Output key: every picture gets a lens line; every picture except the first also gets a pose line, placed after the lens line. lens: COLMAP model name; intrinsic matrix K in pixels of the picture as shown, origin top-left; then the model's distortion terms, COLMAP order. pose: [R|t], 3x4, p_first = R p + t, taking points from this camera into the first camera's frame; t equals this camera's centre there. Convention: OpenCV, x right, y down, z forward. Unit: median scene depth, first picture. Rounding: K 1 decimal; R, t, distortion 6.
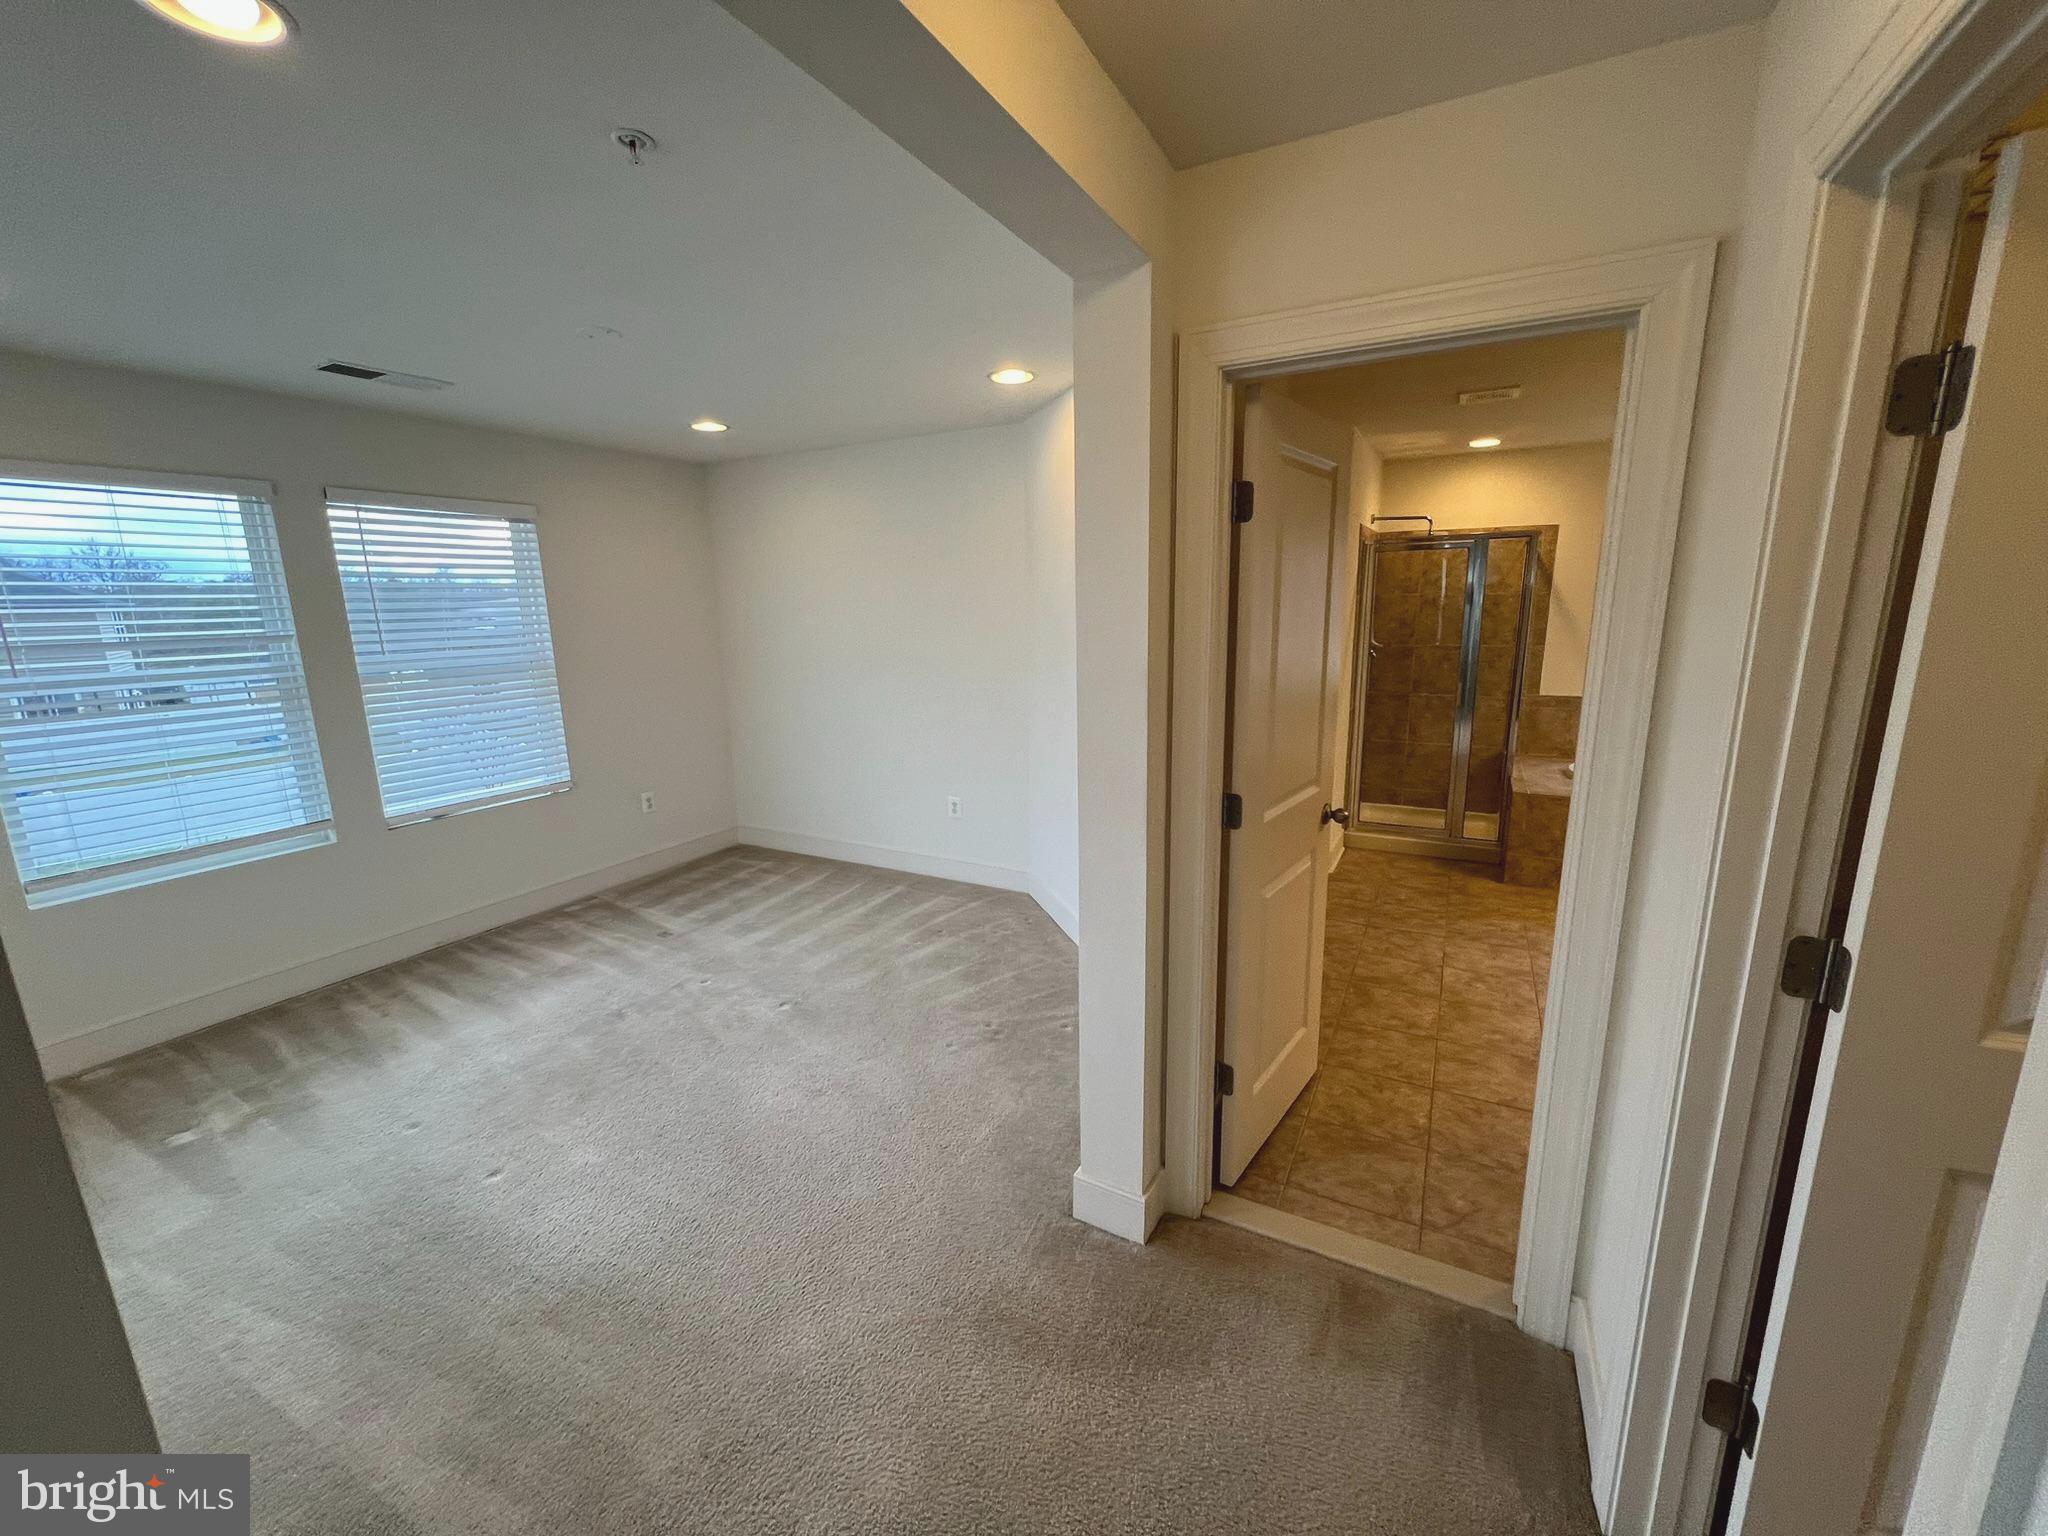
lens RADIAL K [[824.3, 0, 1024.0], [0, 824.3, 768.0], [0, 0, 1]] dist [-0.000823, -0.000181]
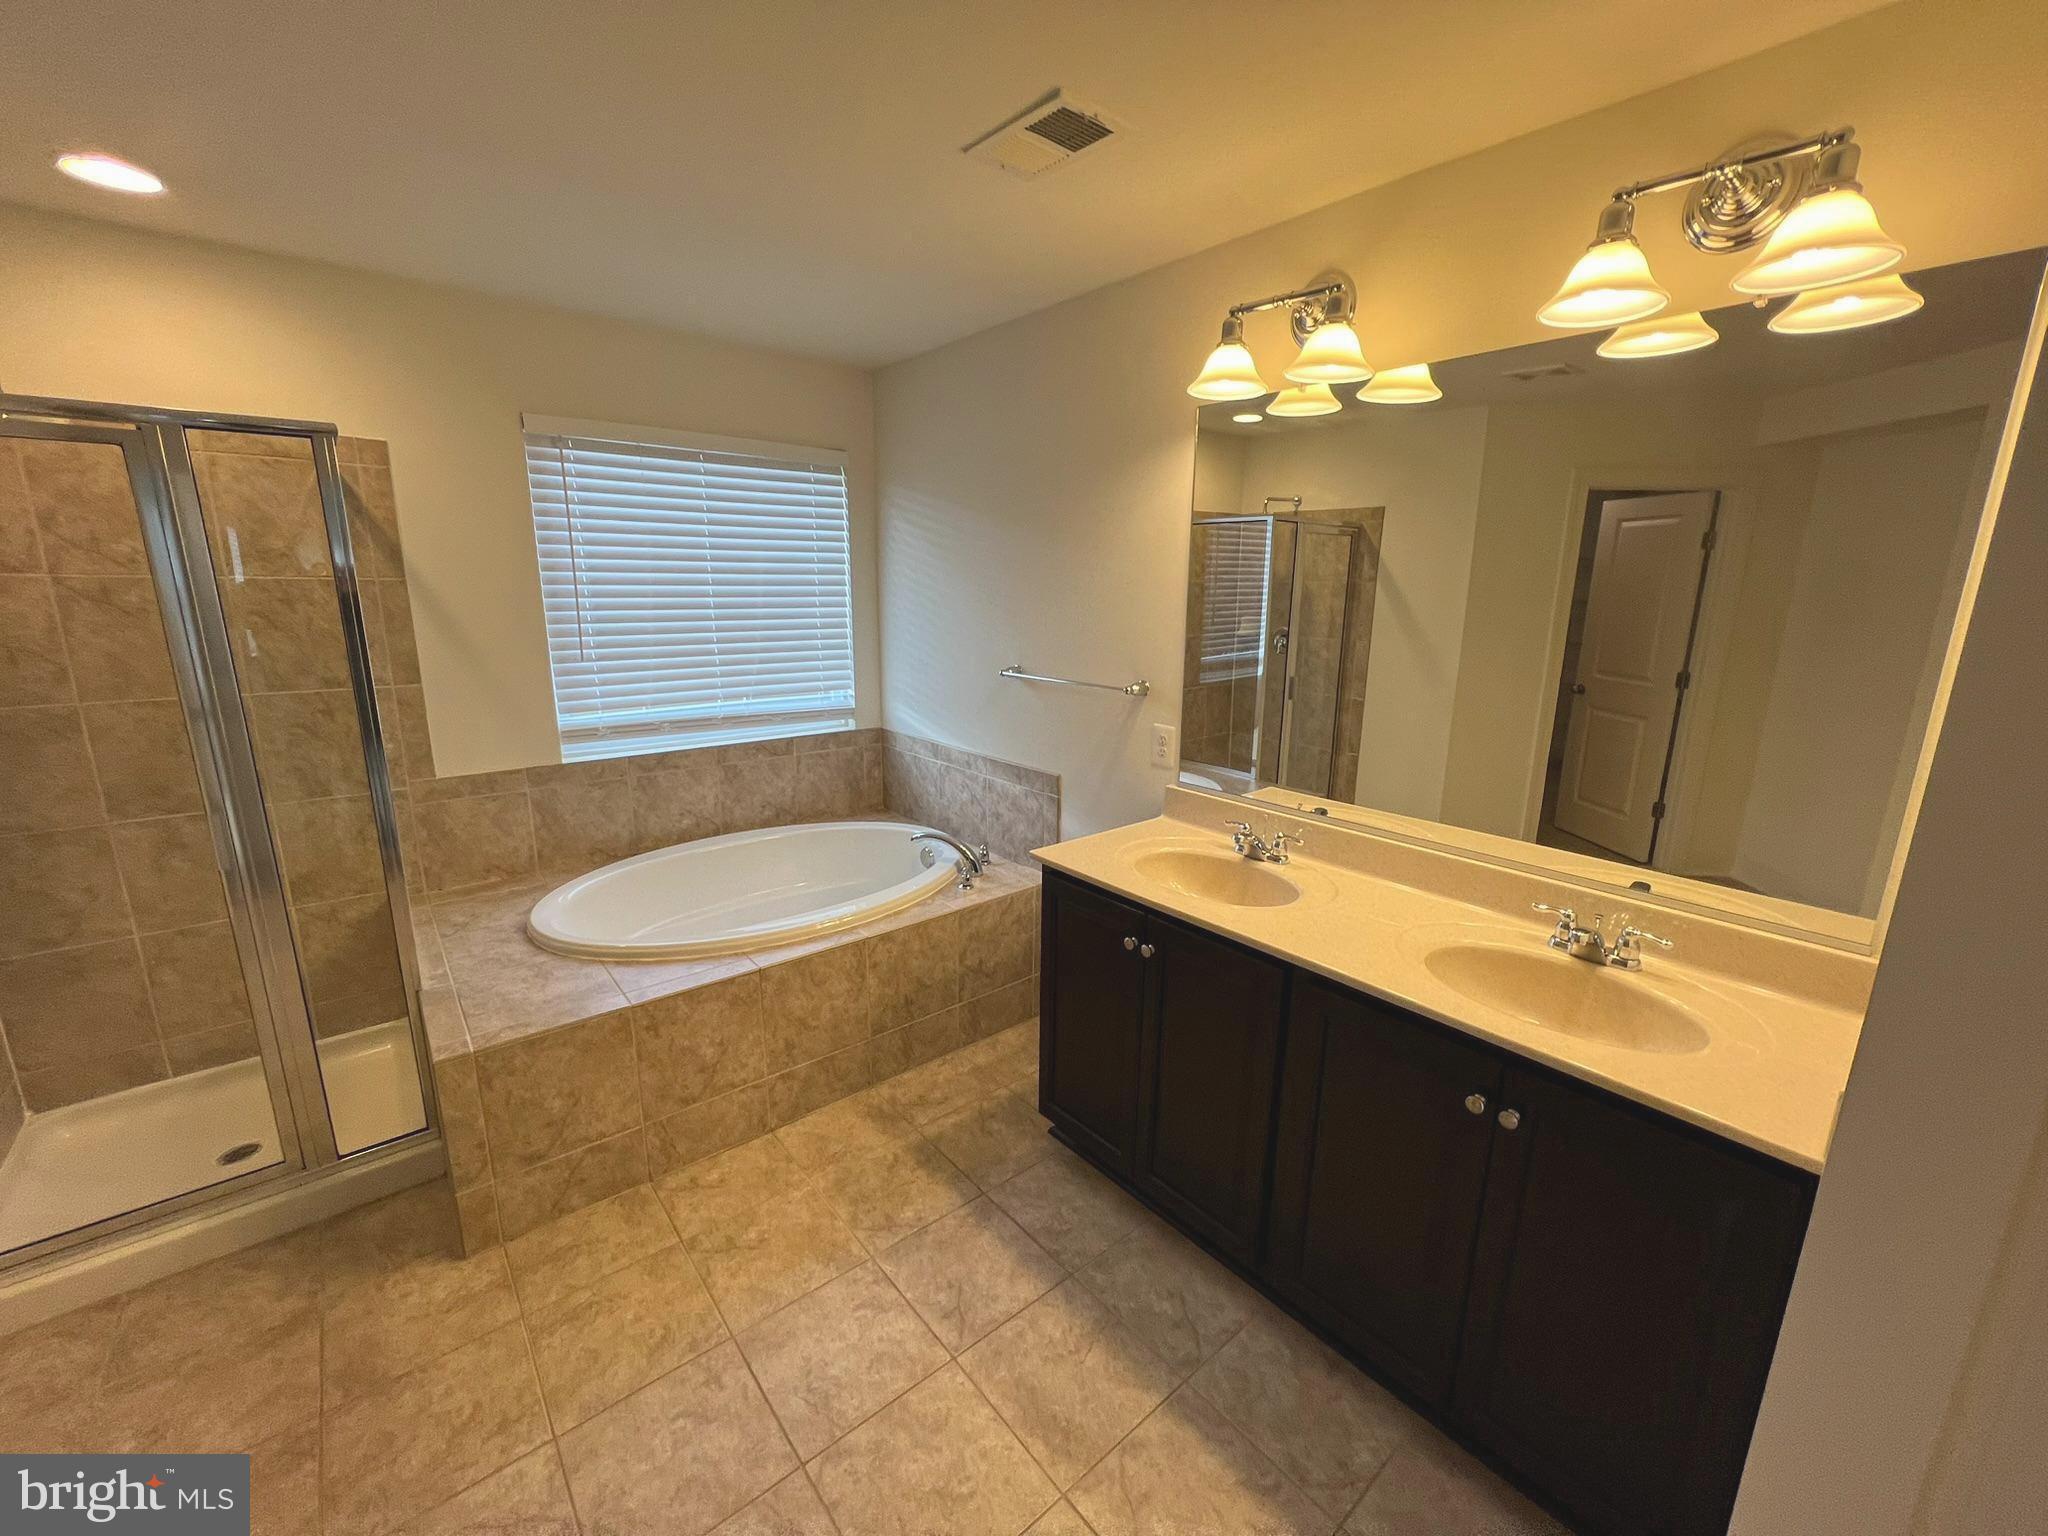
lens RADIAL K [[824.3, 0, 1024.0], [0, 824.3, 768.0], [0, 0, 1]] dist [-0.000823, -0.000181]
pose [[0.379629, -0.183705, 0.906716, 0.337835], [0.176307, 0.976490, 0.124024, -0.107034], [-0.908184, 0.112778, 0.403093, 0.516359]]
